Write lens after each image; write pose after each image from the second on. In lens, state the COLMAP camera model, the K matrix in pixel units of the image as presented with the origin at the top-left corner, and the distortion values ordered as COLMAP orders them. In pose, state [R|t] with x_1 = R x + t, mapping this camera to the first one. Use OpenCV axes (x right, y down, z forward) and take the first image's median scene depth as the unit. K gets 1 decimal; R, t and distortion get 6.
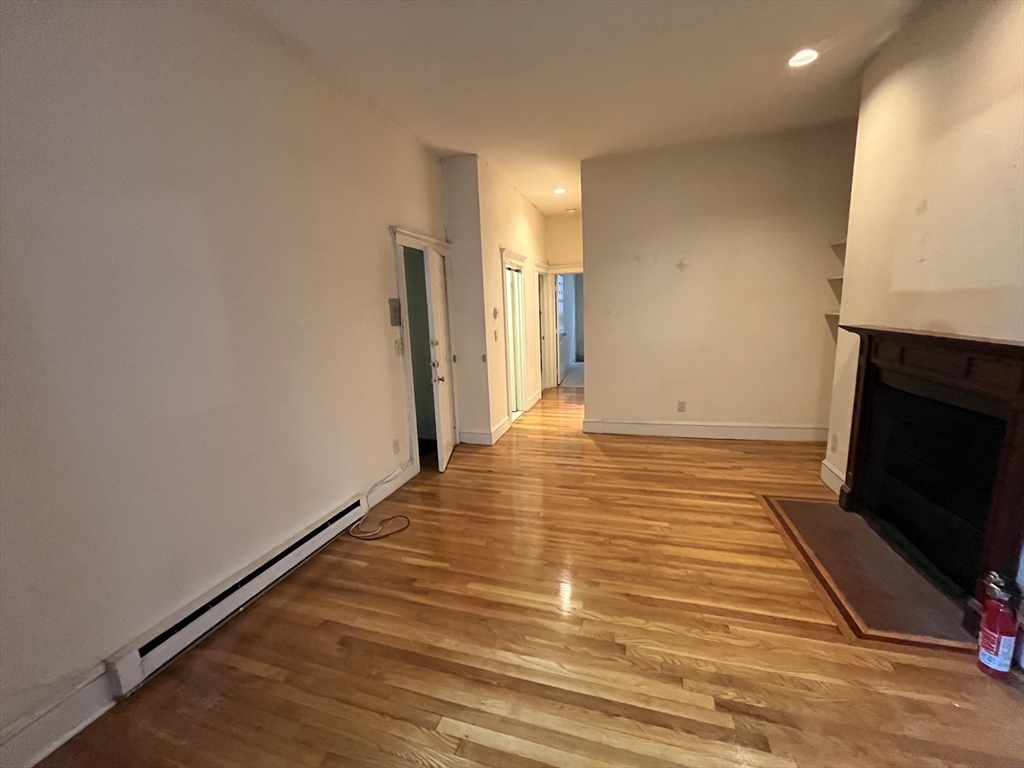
lens RADIAL K [[405.9, 0, 512.0], [0, 405.9, 384.0], [0, 0, 1]] dist [-0.016065, 0.004324]
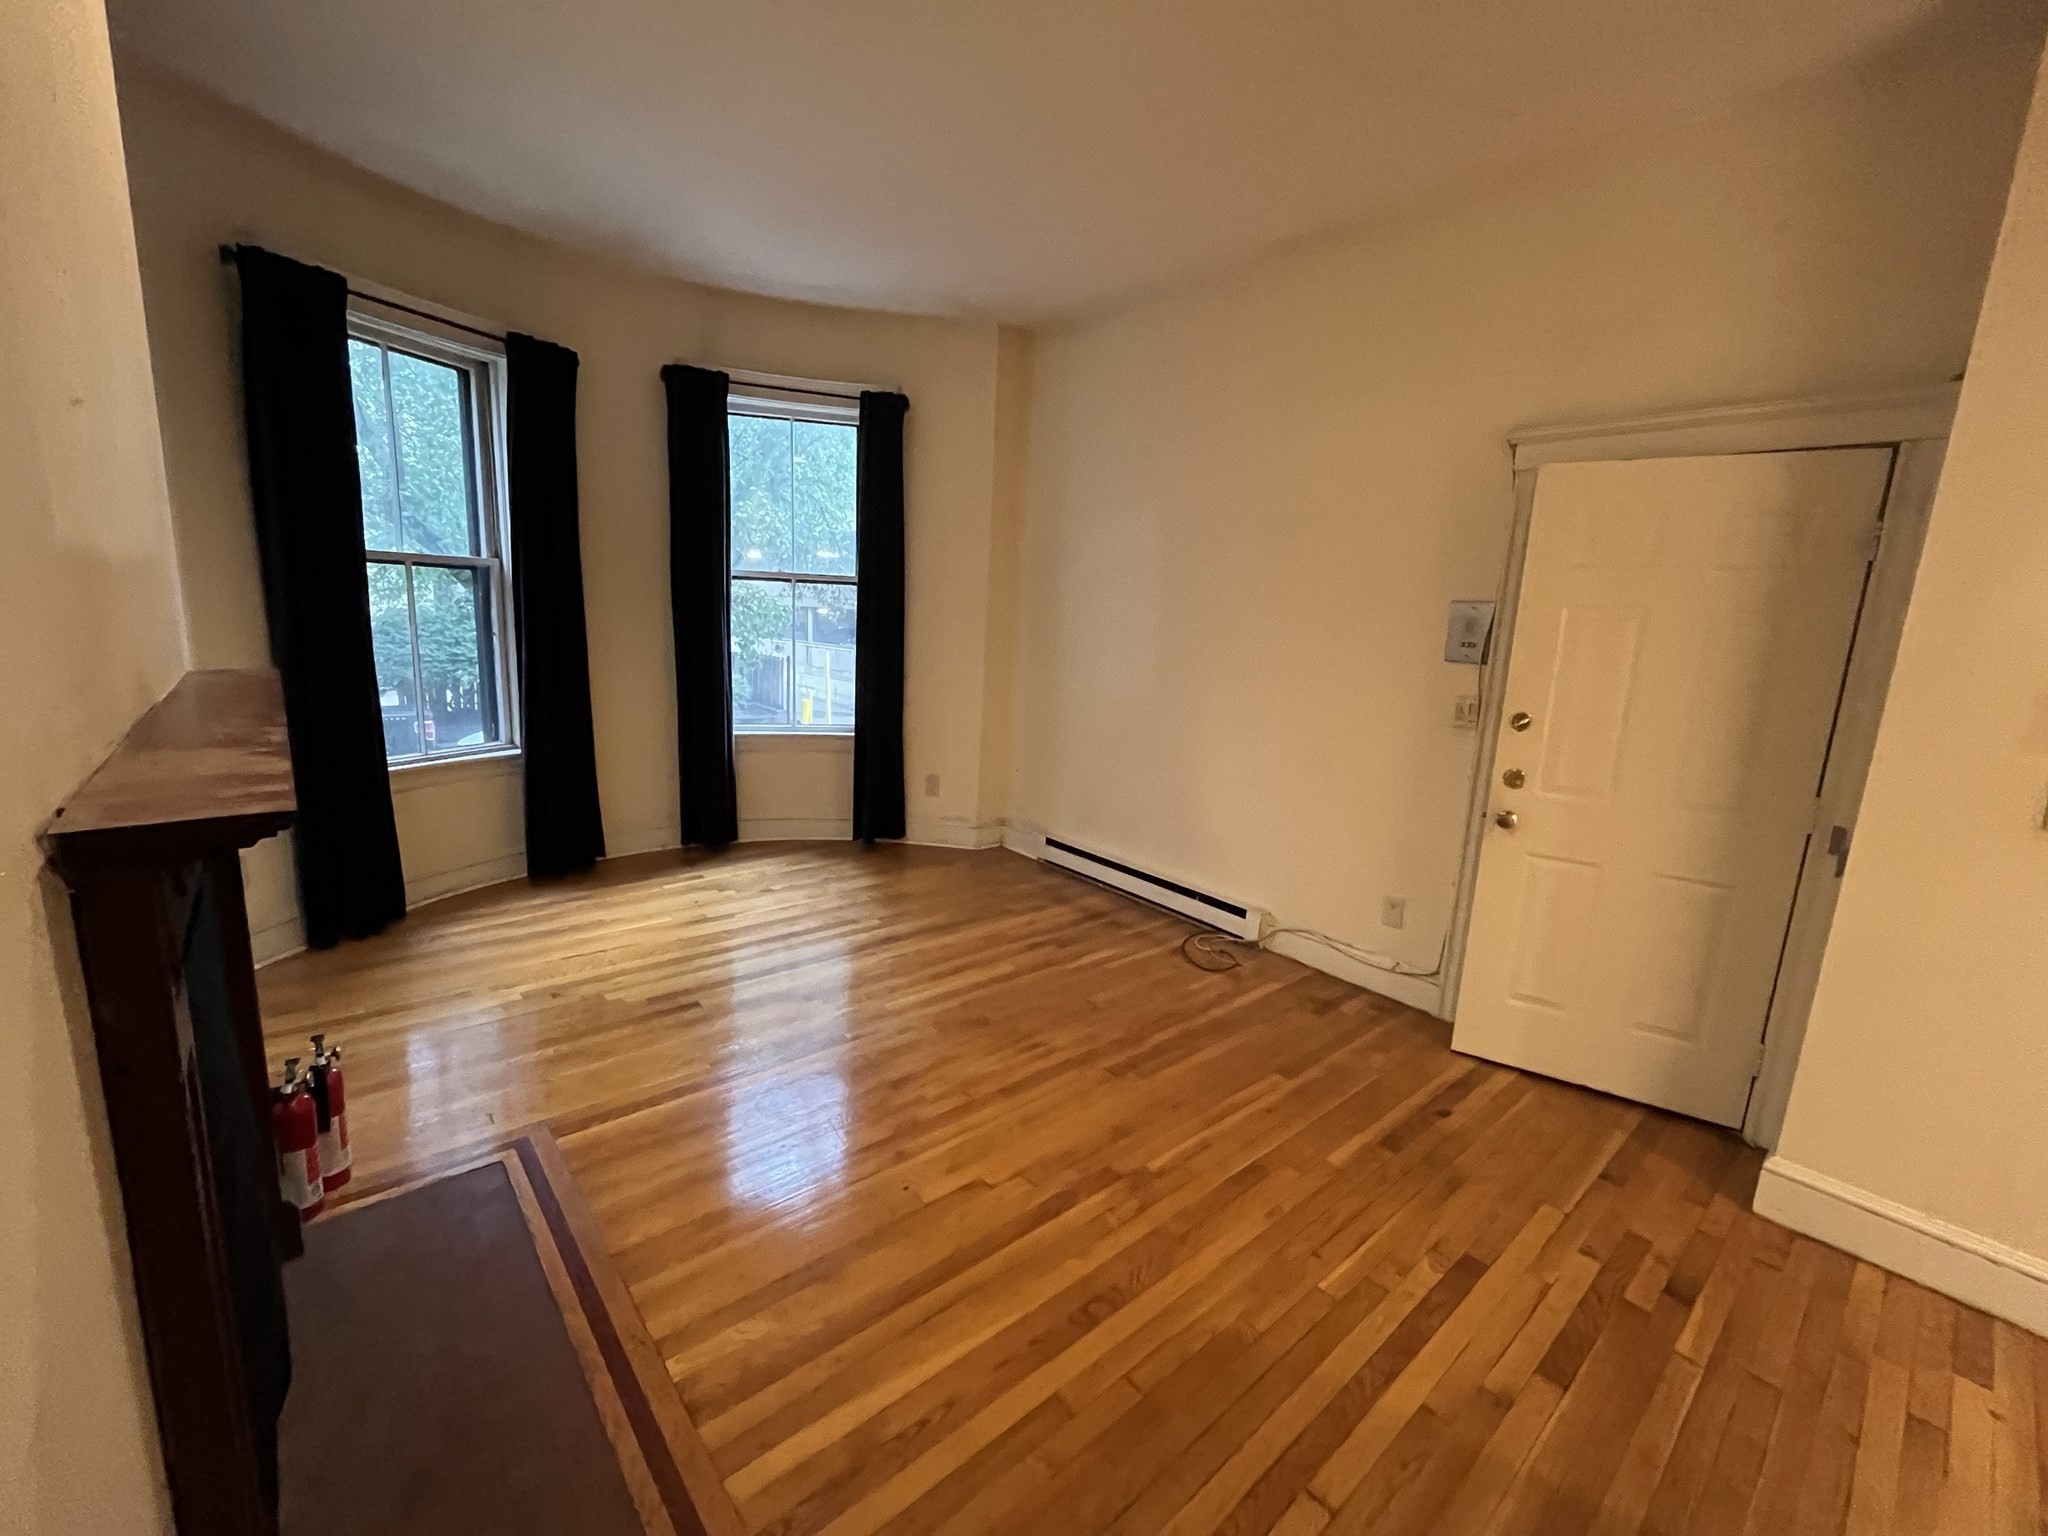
lens RADIAL K [[816.4, 0, 1023.4], [0, 816.4, 762.7], [0, 0, 1]] dist [-0.008032, -0.000175]
pose [[-0.533902, 0.162626, -0.829760, 0.938556], [-0.181259, 0.936504, 0.300176, -0.286216], [0.825890, 0.310666, -0.470524, 1.364557]]
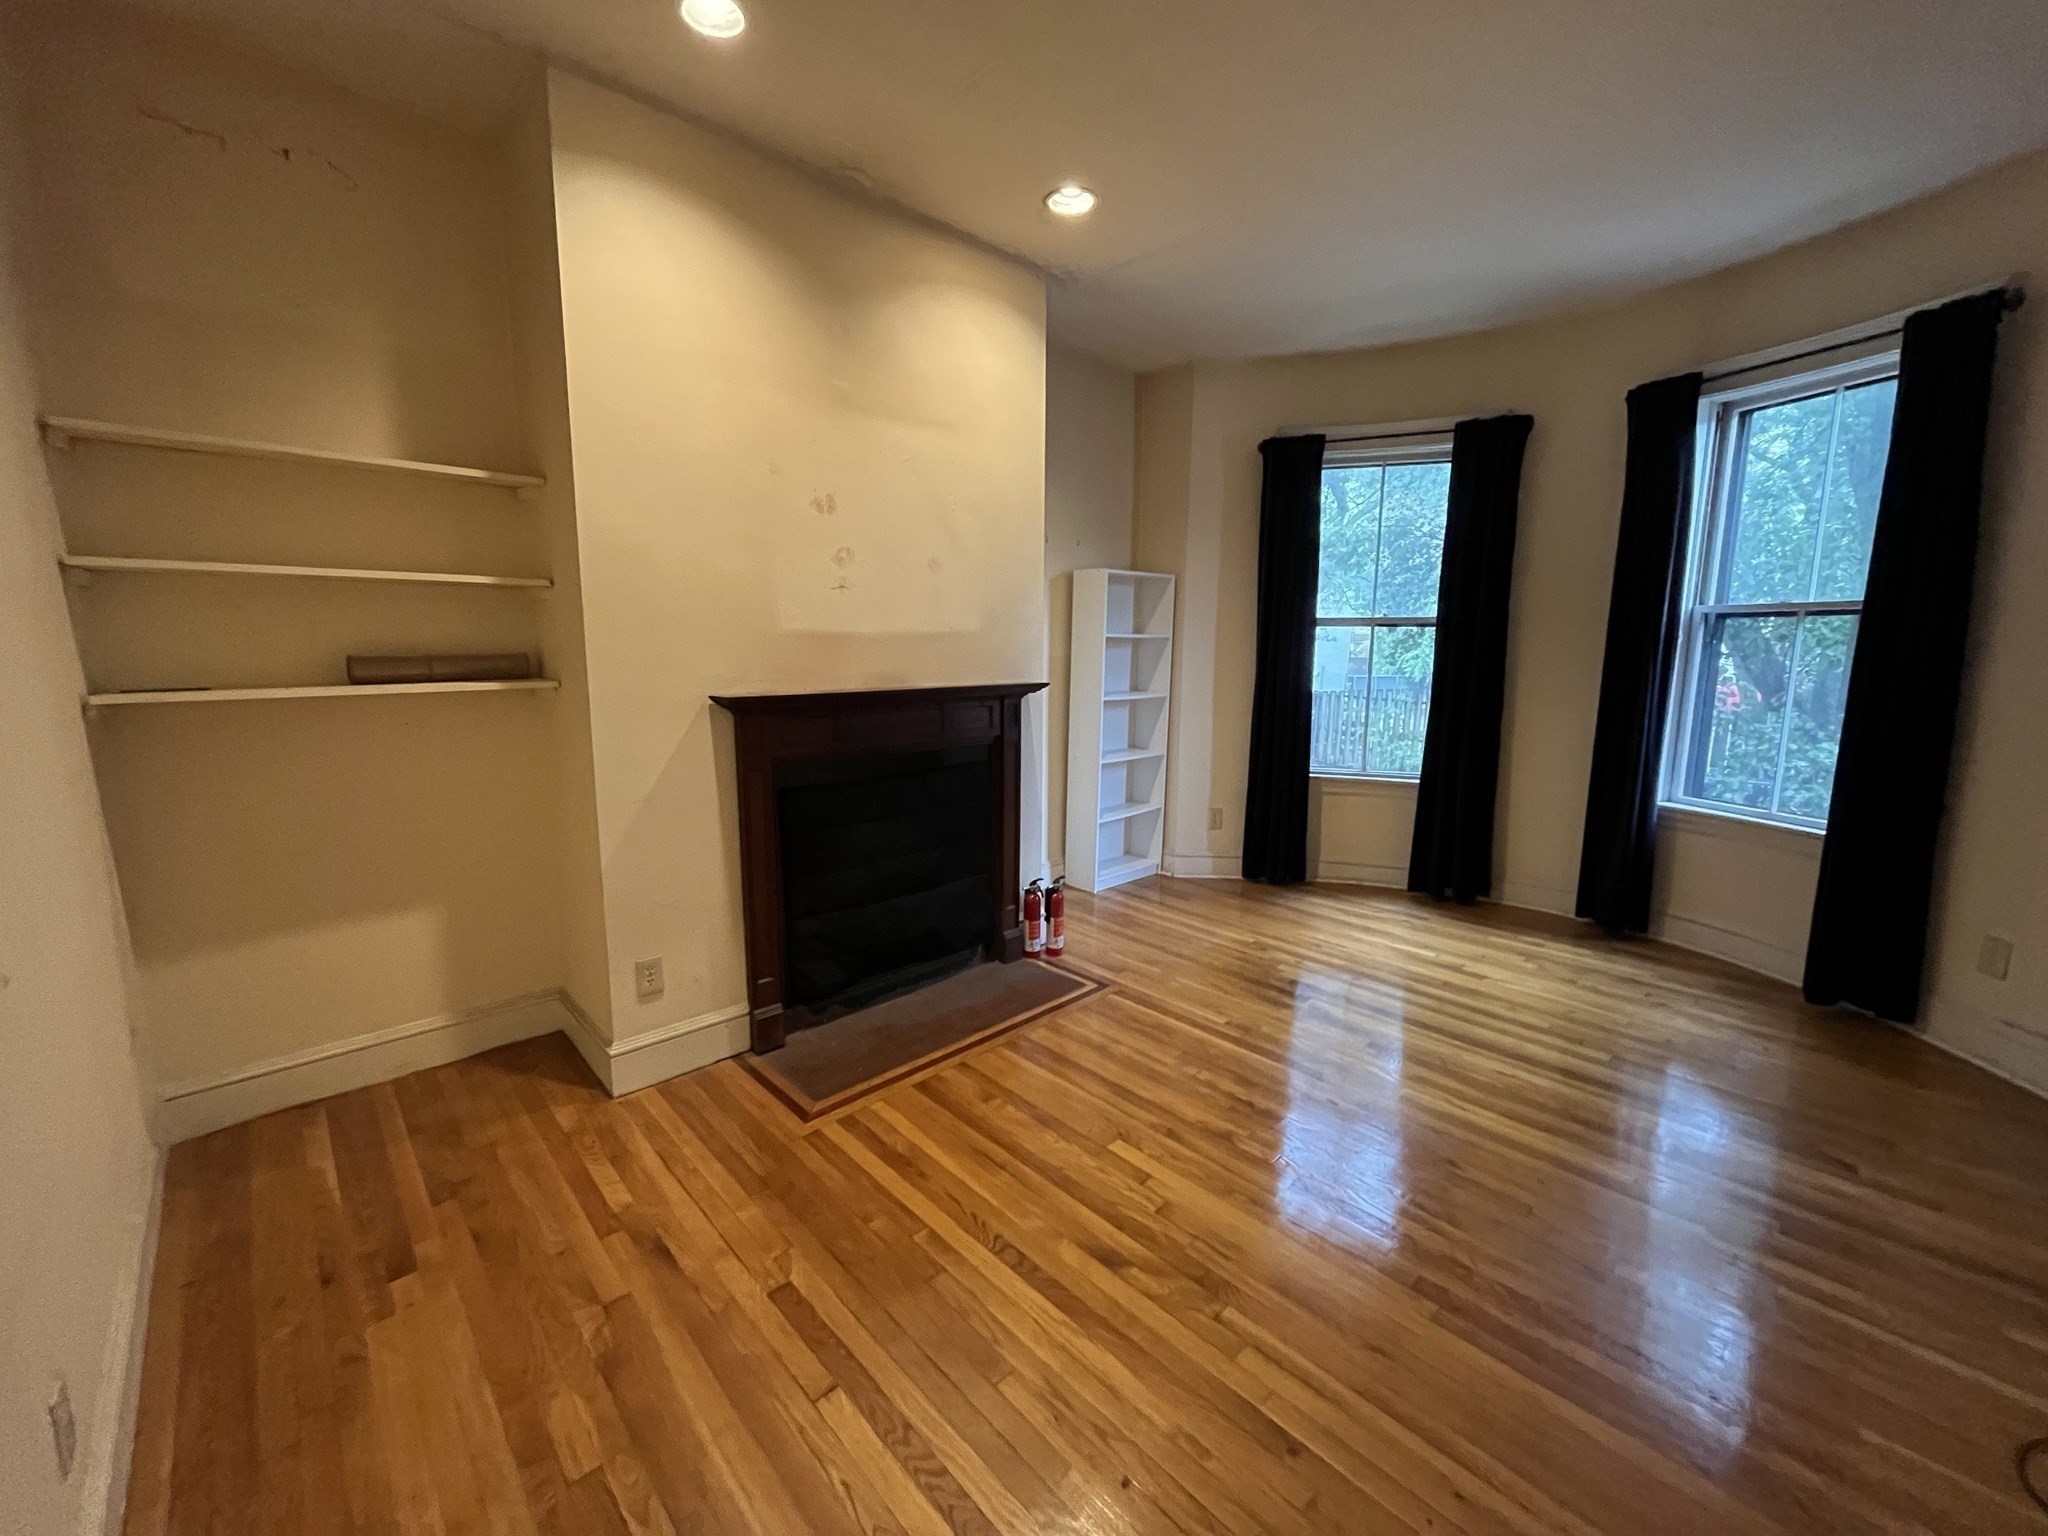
lens RADIAL K [[816.4, 0, 1023.4], [0, 816.4, 762.7], [0, 0, 1]] dist [-0.008032, -0.000175]
pose [[-0.869930, -0.042641, 0.491328, 0.061507], [0.114736, 0.951420, 0.285719, -0.316580], [-0.479643, 0.304928, -0.822777, 1.712690]]
